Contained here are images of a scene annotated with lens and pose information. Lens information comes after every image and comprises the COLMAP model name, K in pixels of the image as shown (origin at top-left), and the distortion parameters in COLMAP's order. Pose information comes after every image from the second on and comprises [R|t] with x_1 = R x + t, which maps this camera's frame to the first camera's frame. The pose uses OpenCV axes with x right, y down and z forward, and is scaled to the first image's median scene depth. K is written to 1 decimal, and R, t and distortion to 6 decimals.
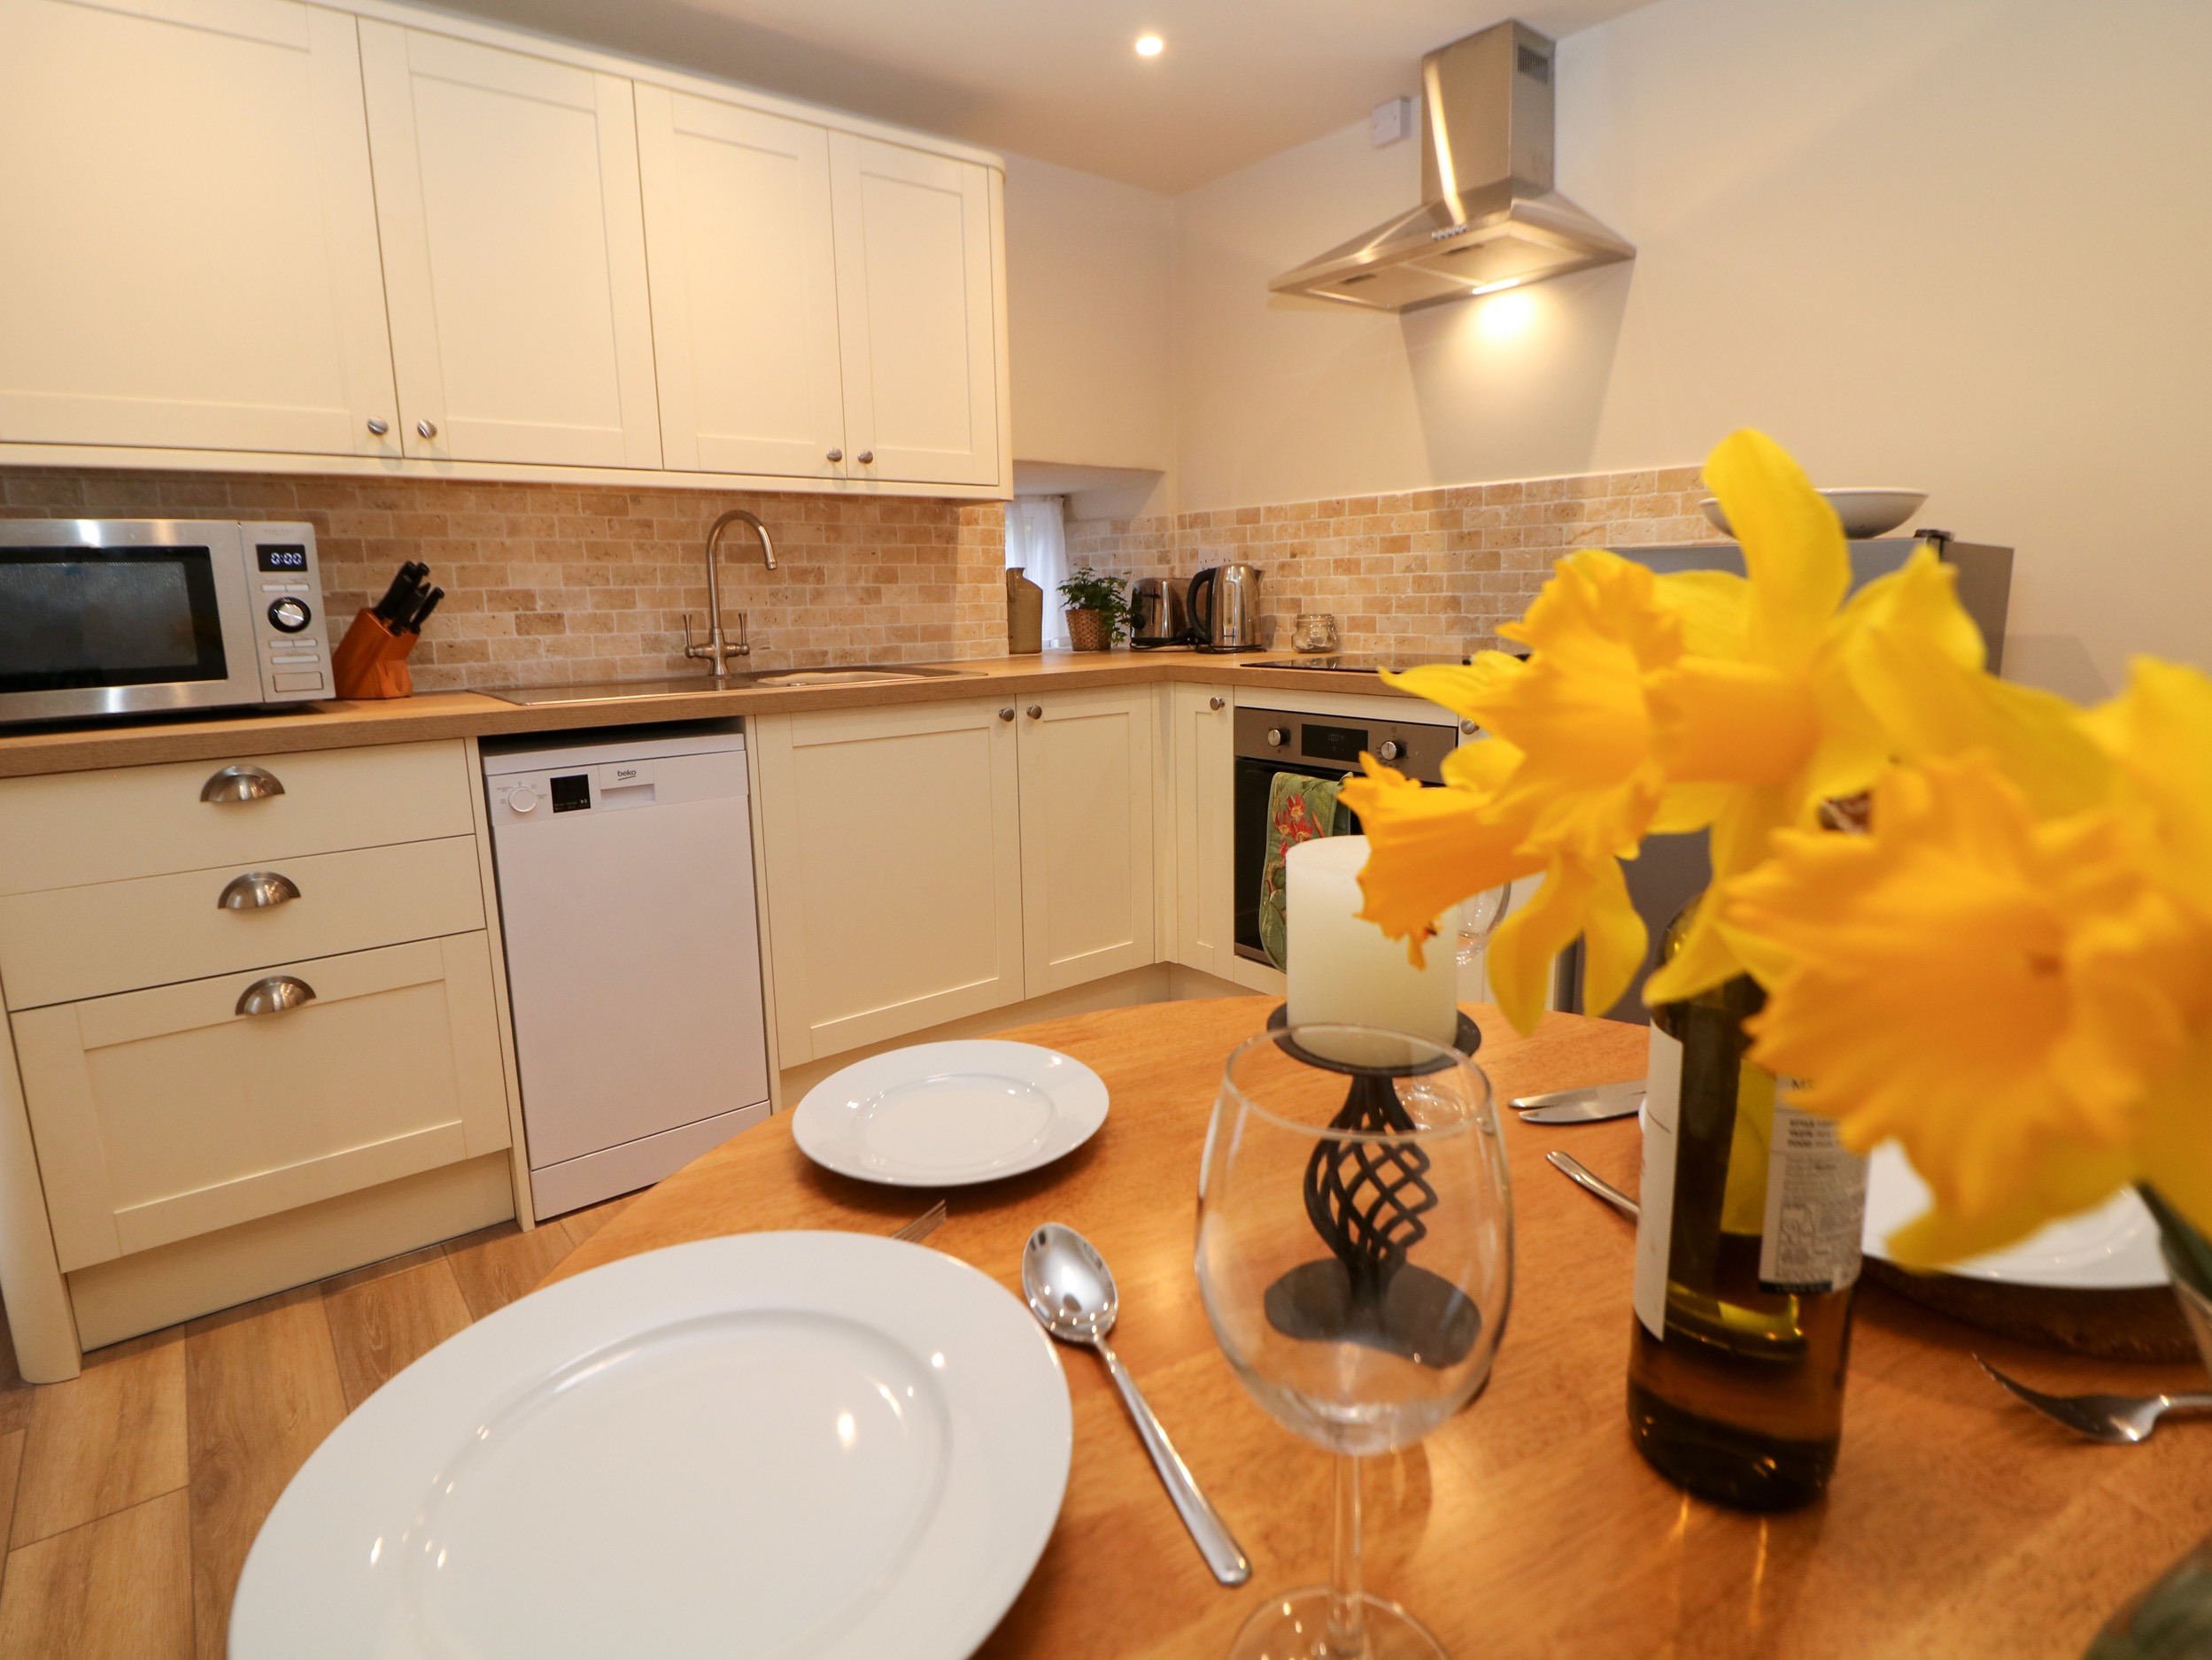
lens RADIAL K [[1170.5, 0, 1037.1], [0, 1170.5, 822.6], [0, 0, 1]] dist [-0.006920, -0.007110]
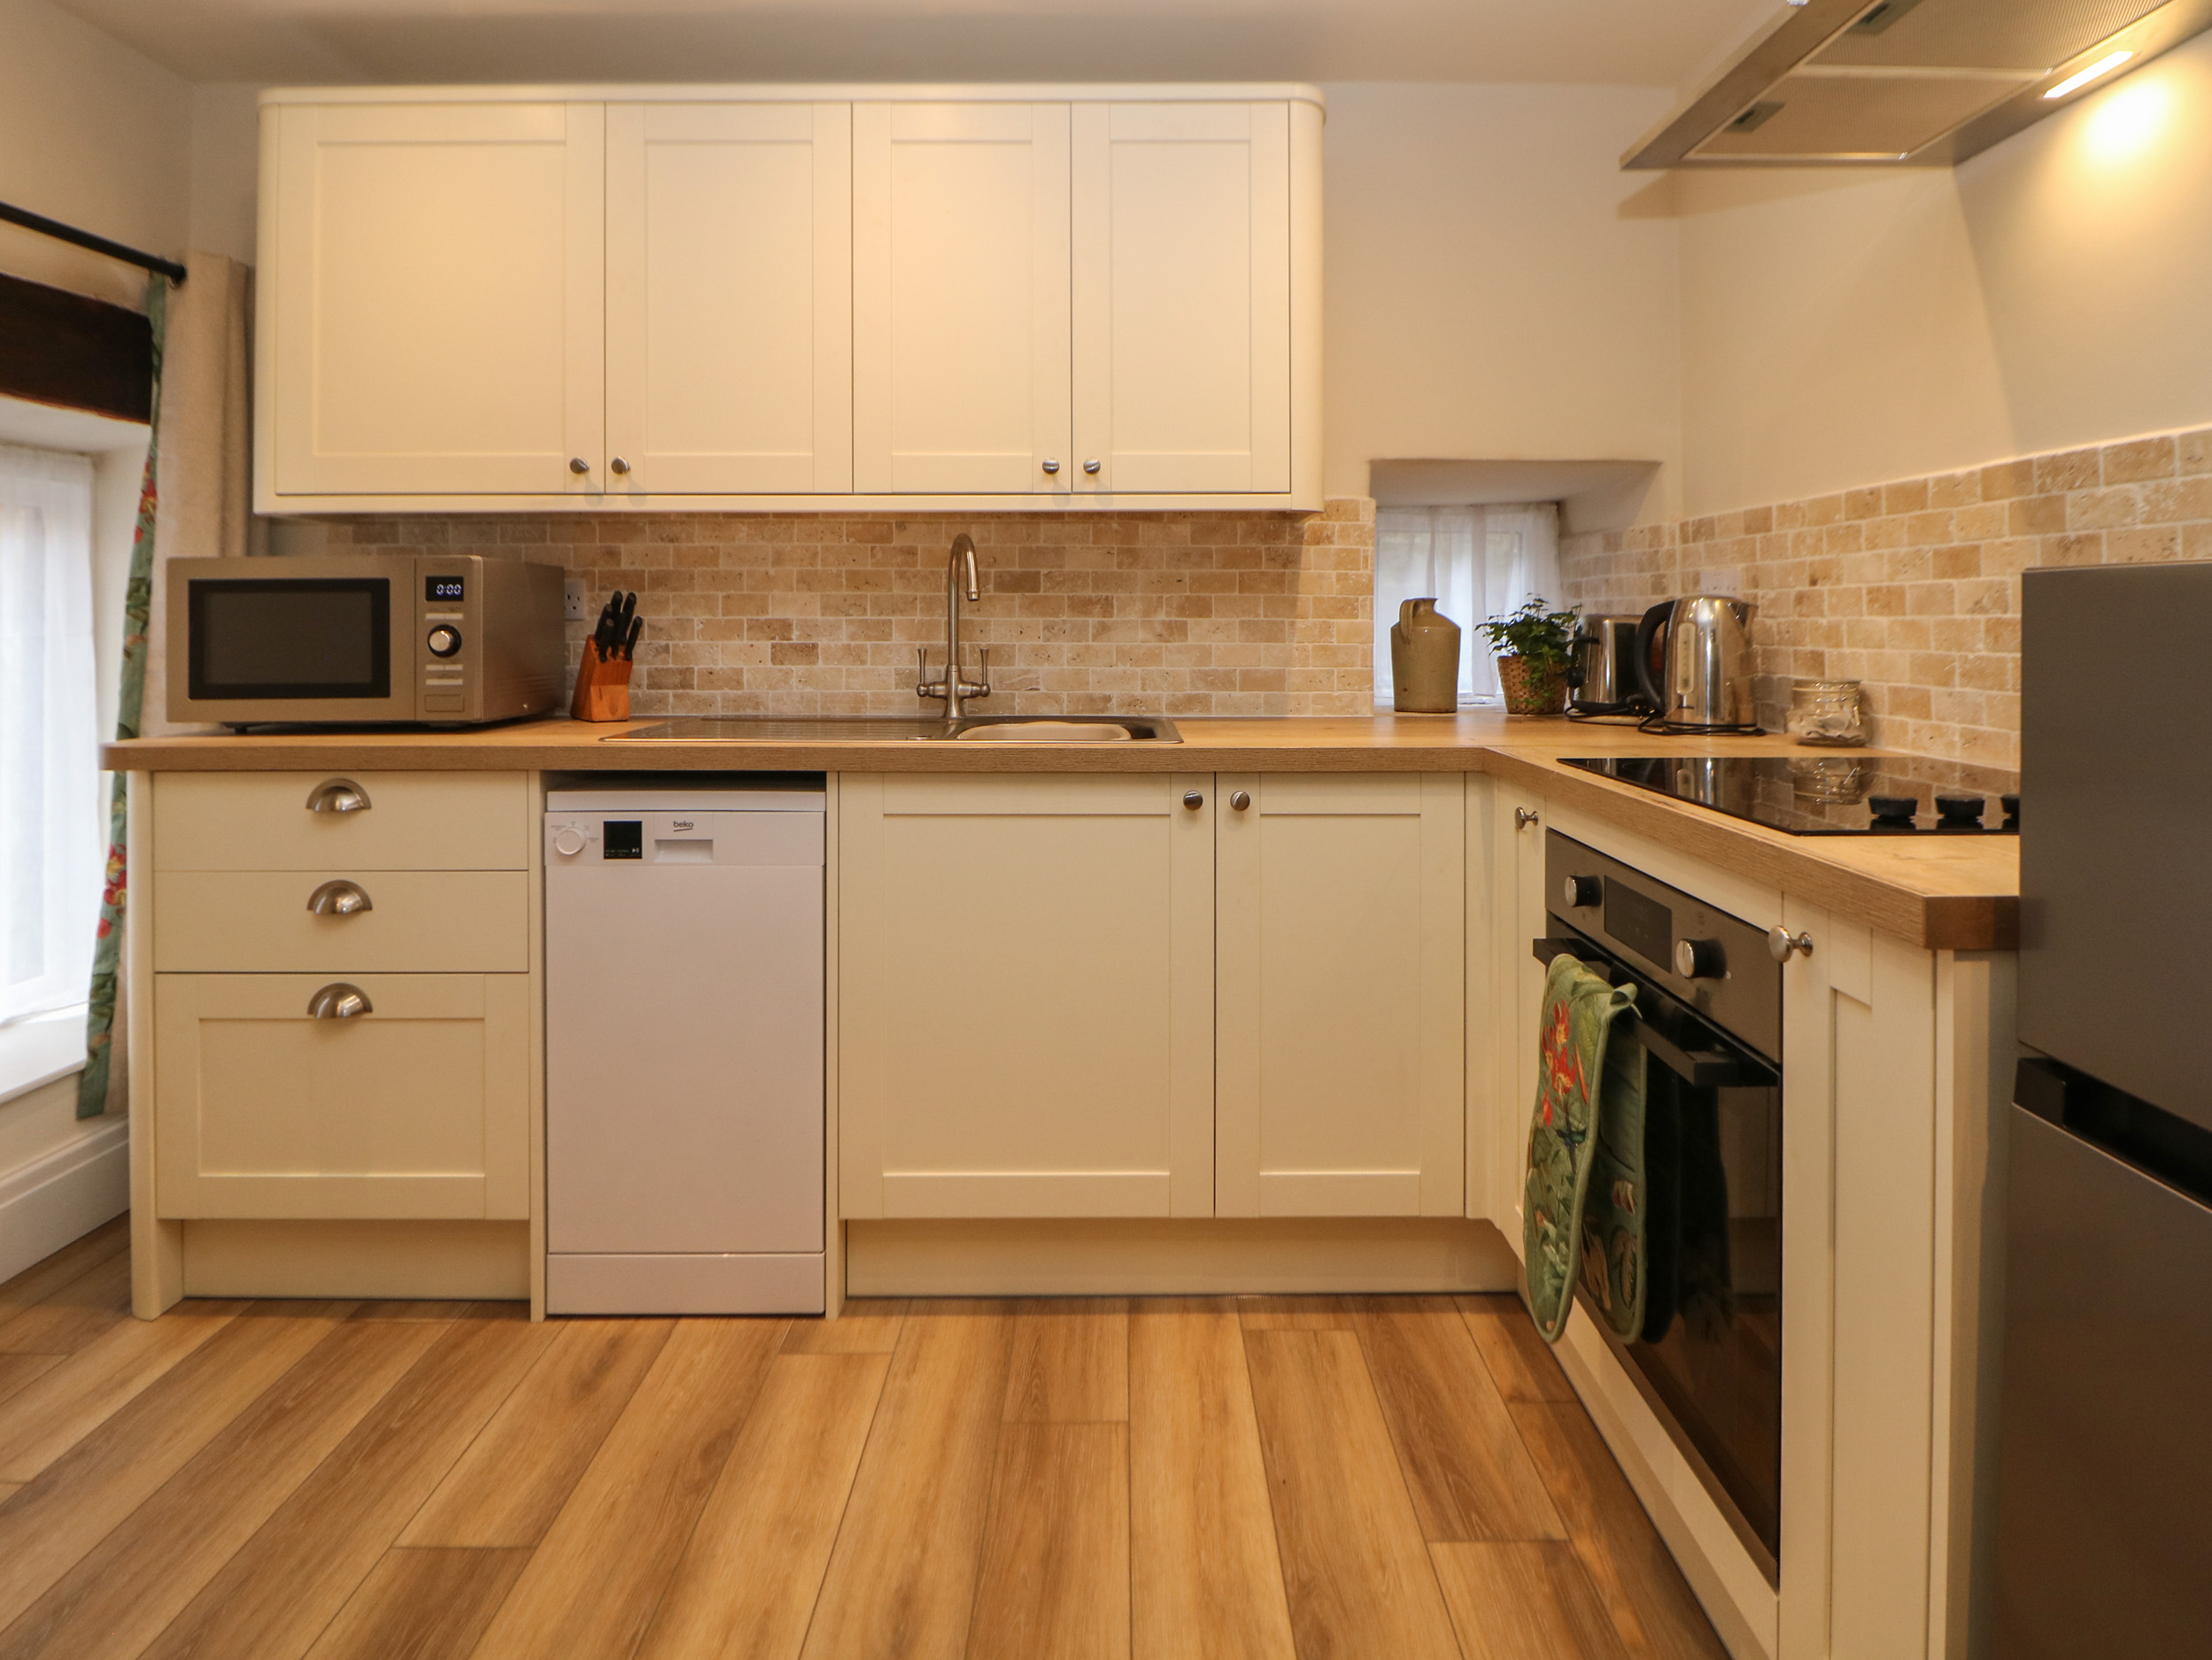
lens RADIAL K [[1170.5, 0, 1116.7], [0, 1170.5, 645.4], [0, 0, 1]] dist [-0.006920, -0.007110]
pose [[0.793016, 0.030556, -0.608434, 0.355702], [-0.131086, 0.983904, -0.121443, -0.089084], [0.594930, 0.176064, 0.784257, 0.375663]]
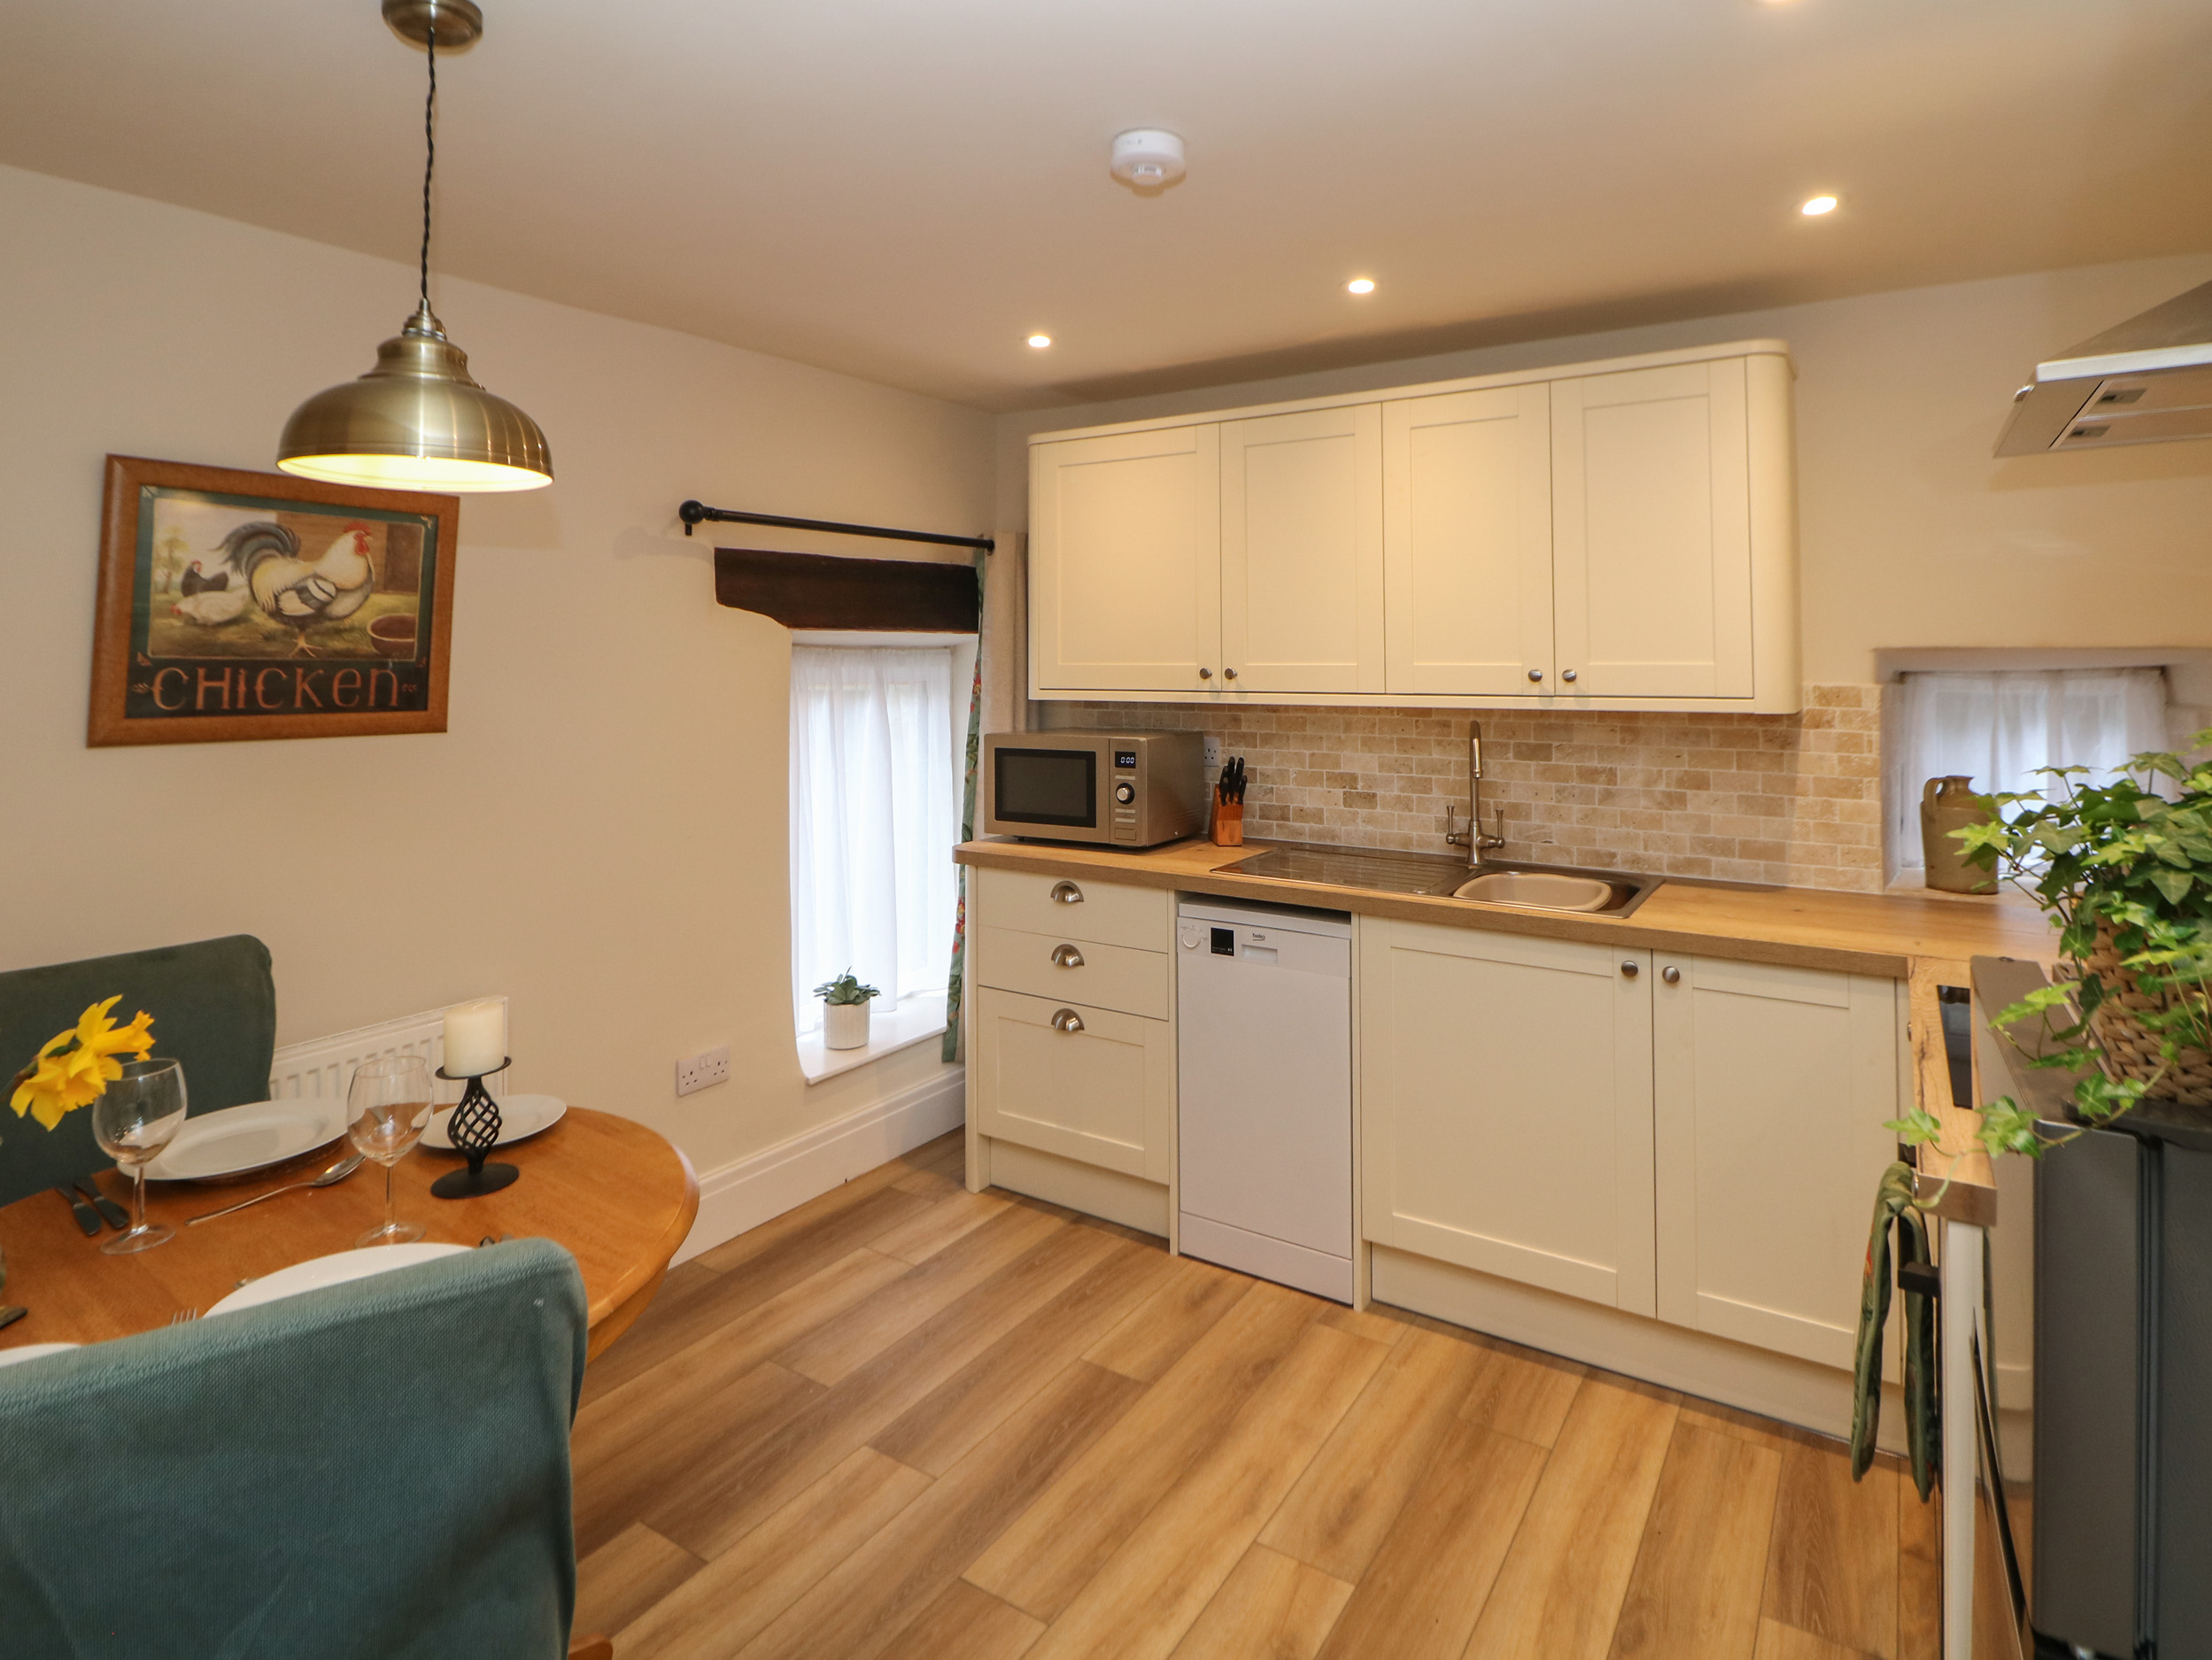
lens RADIAL K [[1170.5, 0, 1099.7], [0, 1170.5, 642.5], [0, 0, 1]] dist [-0.006920, -0.007110]
pose [[0.309774, 0.002428, -0.950807, 0.657140], [-0.173568, 0.983338, -0.054038, -0.208442], [0.934834, 0.181769, 0.305034, 0.300204]]
